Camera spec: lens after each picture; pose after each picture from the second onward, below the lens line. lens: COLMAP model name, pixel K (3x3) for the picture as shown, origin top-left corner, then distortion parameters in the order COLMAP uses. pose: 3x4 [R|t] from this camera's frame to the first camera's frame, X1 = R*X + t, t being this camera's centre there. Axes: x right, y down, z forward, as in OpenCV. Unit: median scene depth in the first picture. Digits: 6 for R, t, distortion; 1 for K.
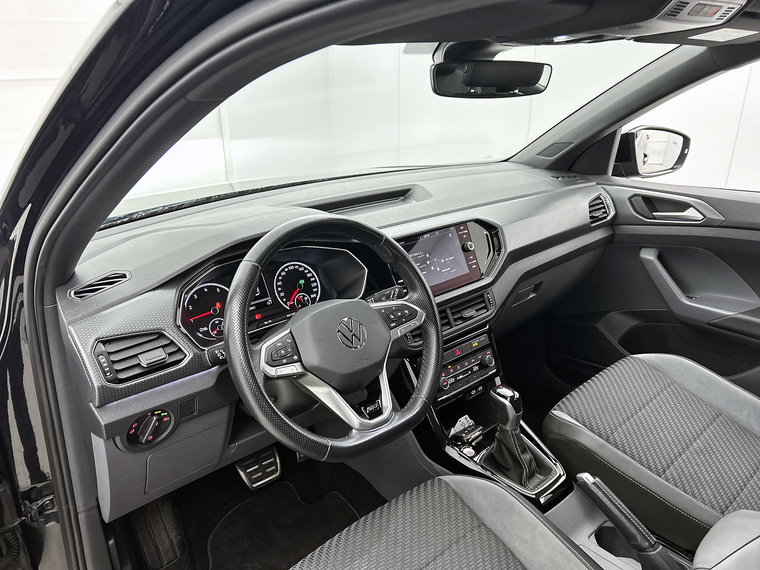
lens RADIAL K [[593.2, 0, 386.0], [0, 593.2, 287.0], [0, 0, 1]] dist [0.061696, -0.058553]
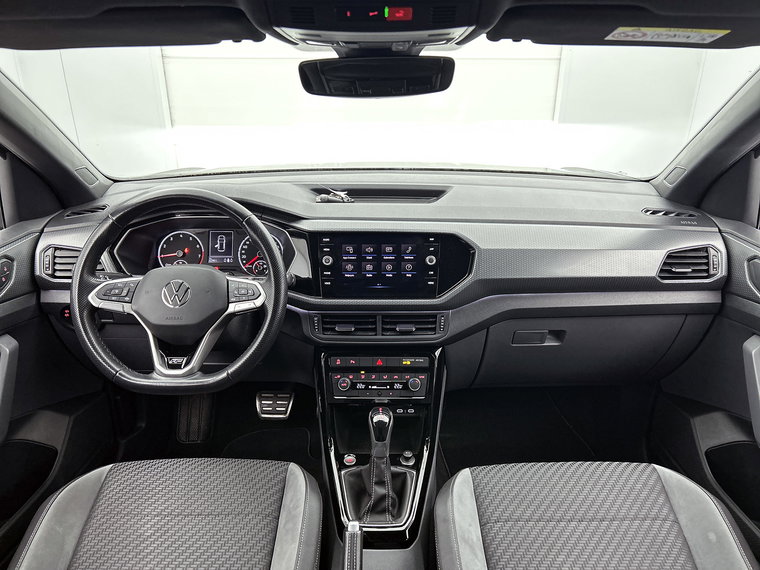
lens RADIAL K [[593.2, 0, 384.1], [0, 593.2, 294.3], [0, 0, 1]] dist [0.061696, -0.058553]
pose [[0.746597, 0.276889, -0.604918, 0.724639], [-0.248753, 0.959505, 0.132180, -0.133632], [0.617021, 0.051790, 0.785241, 0.258031]]
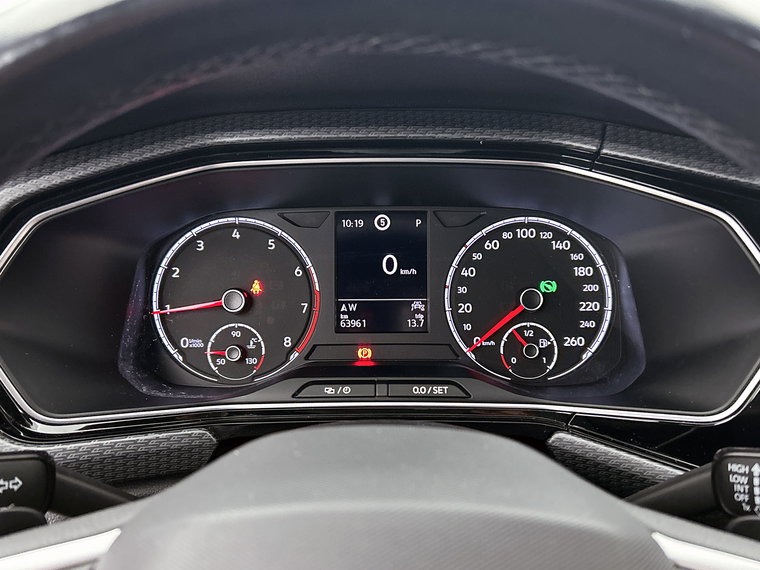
lens RADIAL K [[674.9, 0, 379.3], [0, 674.9, 281.8], [0, 0, 1]] dist [0.095379, -0.013115]
pose [[0.755667, 0.281984, -0.591144, -0.001359], [-0.242237, 0.958900, 0.147755, -0.041634], [0.608513, 0.031543, 0.792917, 0.667730]]
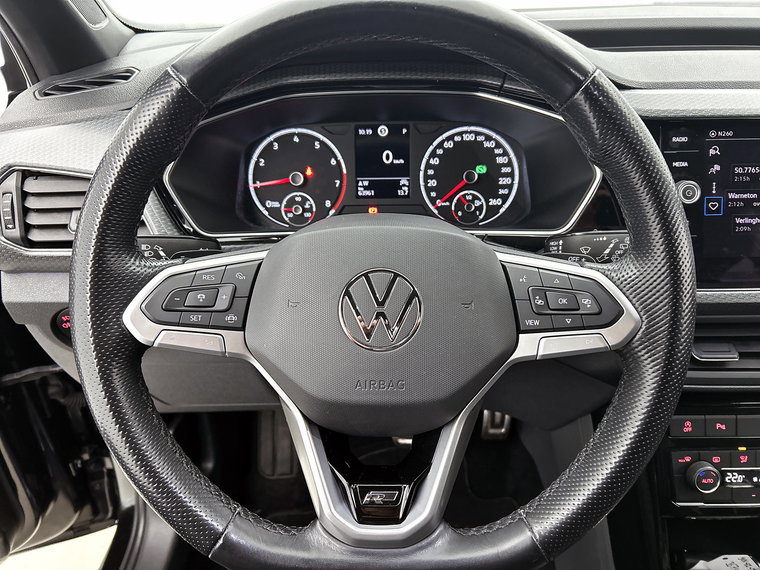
lens RADIAL K [[593.2, 0, 379.3], [0, 593.2, 289.4], [0, 0, 1]] dist [0.061696, -0.058553]
pose [[0.748961, 0.353084, -0.560704, 0.119639], [-0.234127, 0.932632, 0.274558, -0.032921], [0.619873, -0.074357, 0.781171, 0.529838]]
